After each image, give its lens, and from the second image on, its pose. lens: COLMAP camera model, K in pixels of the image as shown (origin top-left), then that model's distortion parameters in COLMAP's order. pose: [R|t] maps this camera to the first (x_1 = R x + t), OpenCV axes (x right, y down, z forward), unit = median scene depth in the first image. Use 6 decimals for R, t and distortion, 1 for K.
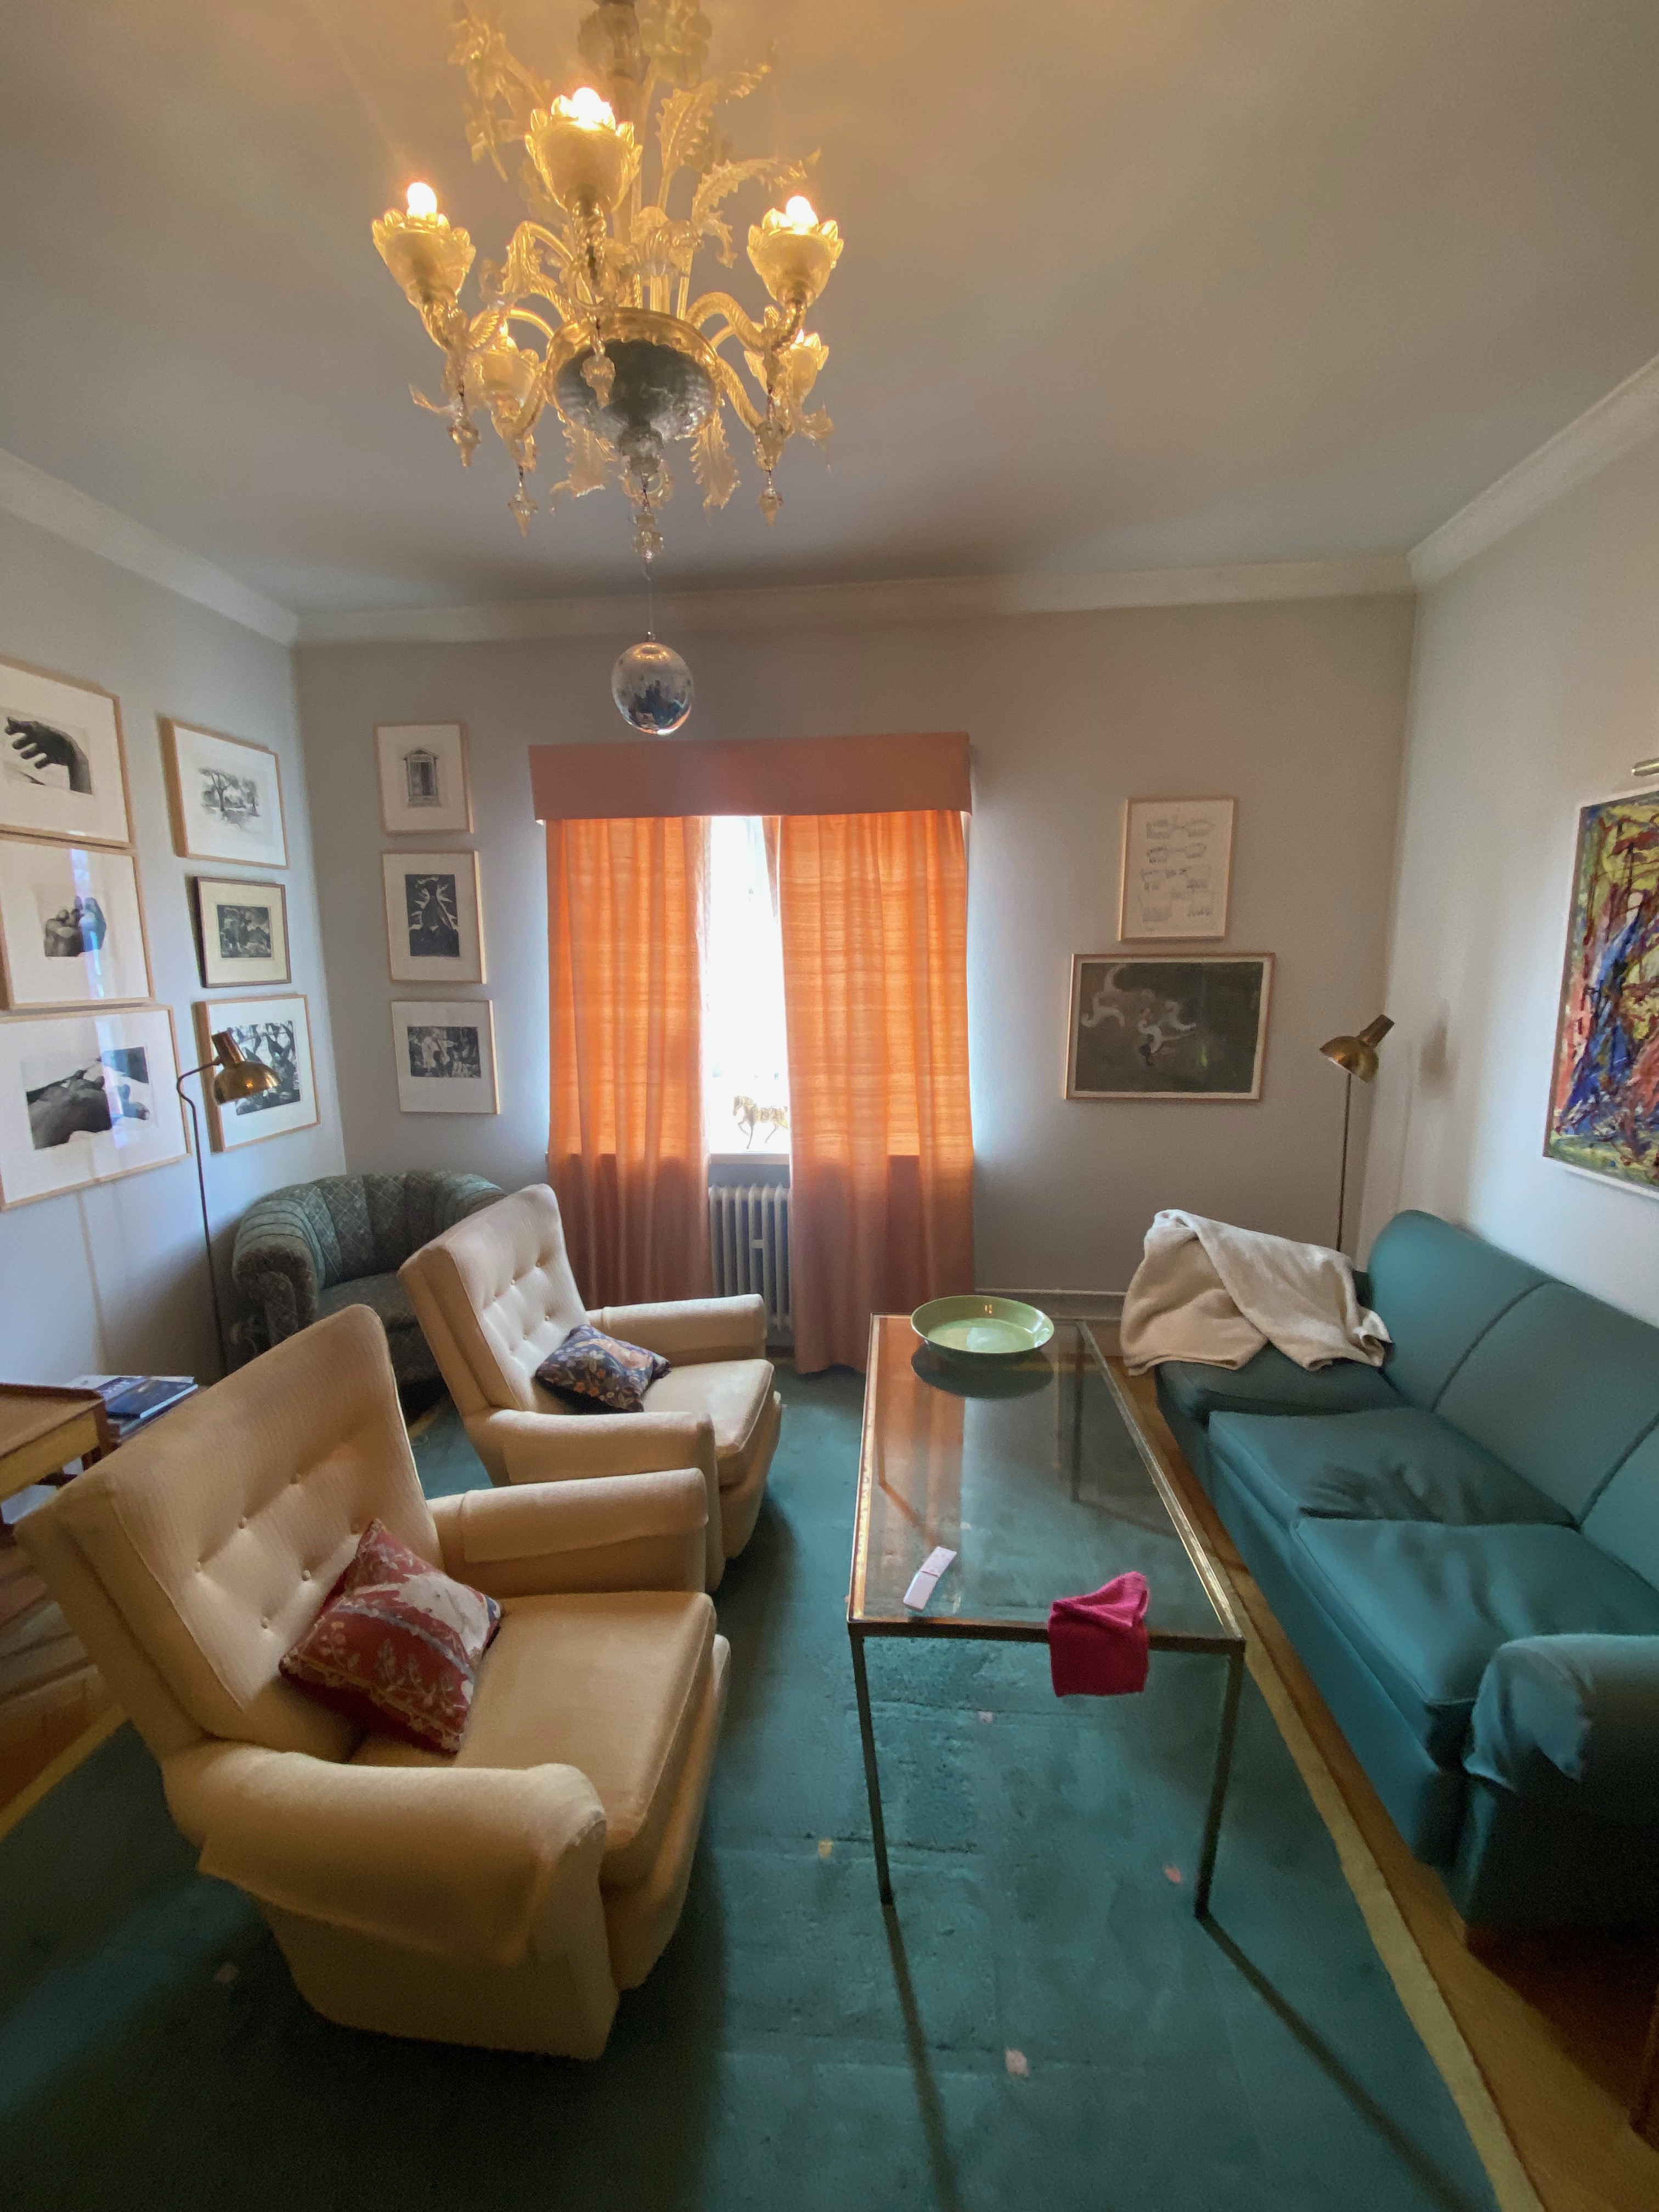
lens RADIAL K [[890.0, 0, 826.4], [0, 890.0, 1110.6], [0, 0, 1]] dist [-0.006940, -0.002414]
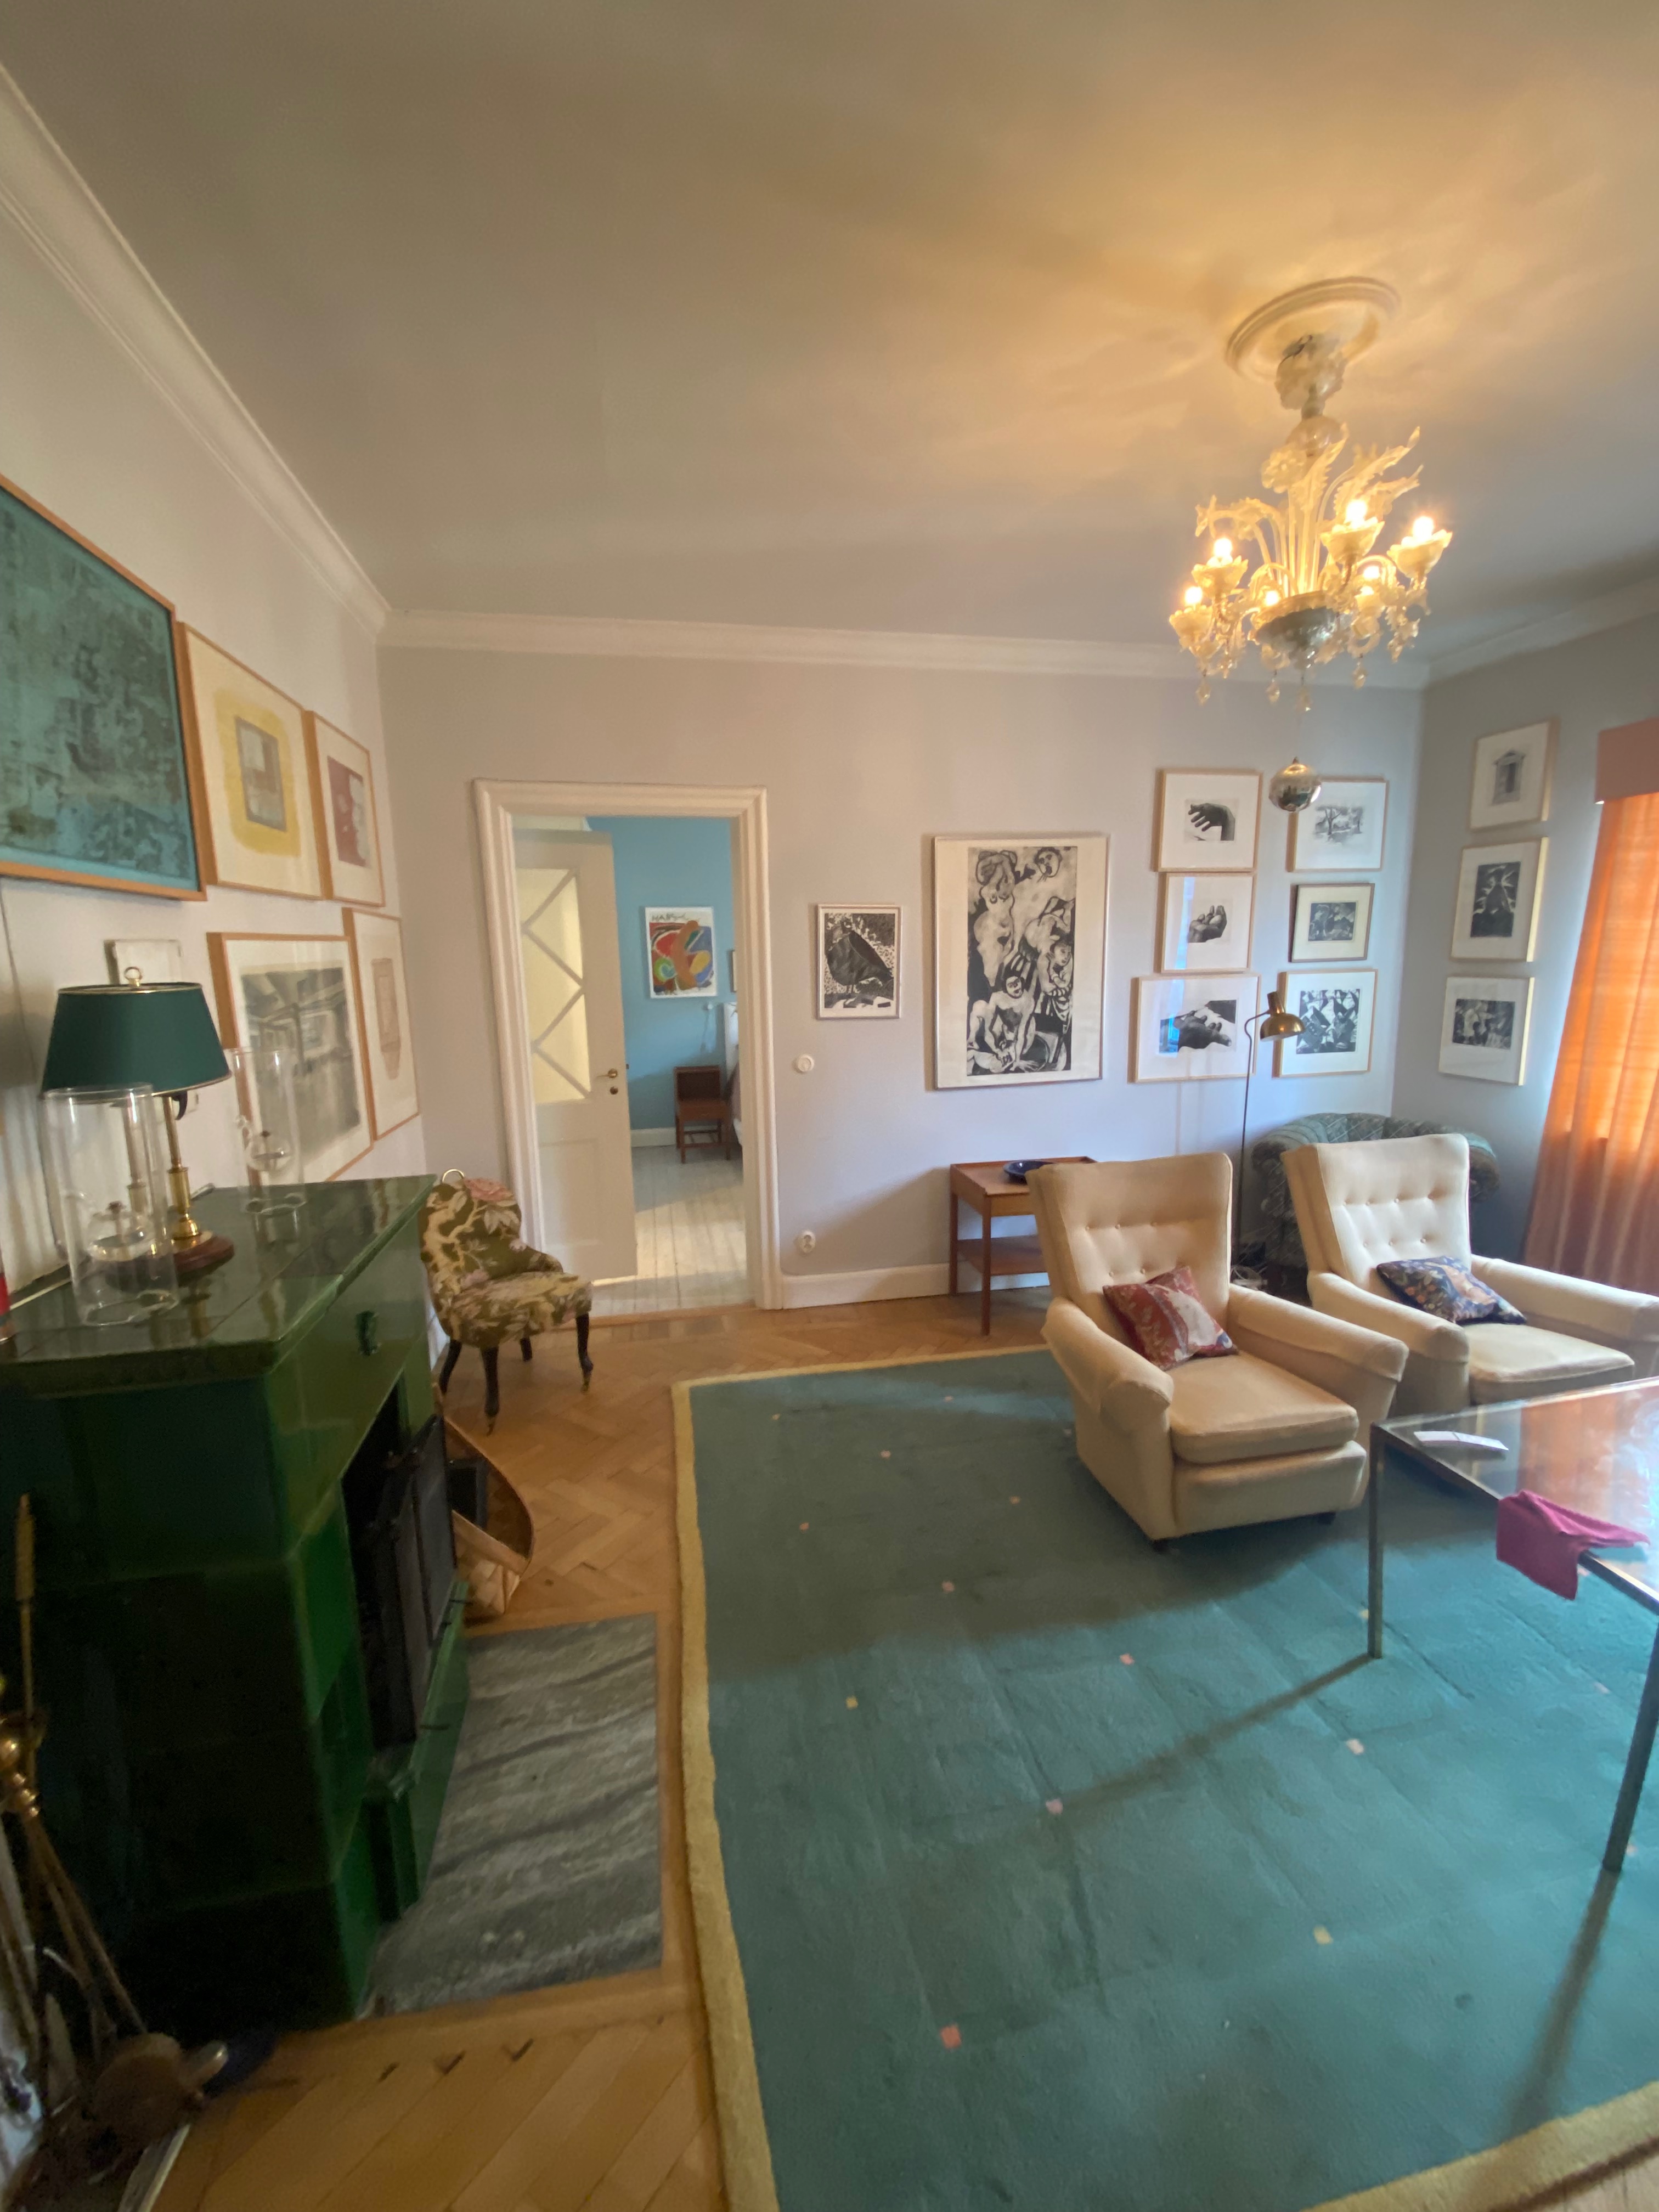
lens RADIAL K [[890.0, 0, 824.3], [0, 890.0, 1111.9], [0, 0, 1]] dist [-0.006940, -0.002414]
pose [[0.288486, 0.168555, -0.942531, 0.460044], [-0.142791, 0.980949, 0.131721, 0.016841], [0.946777, 0.096586, 0.307058, -0.128317]]
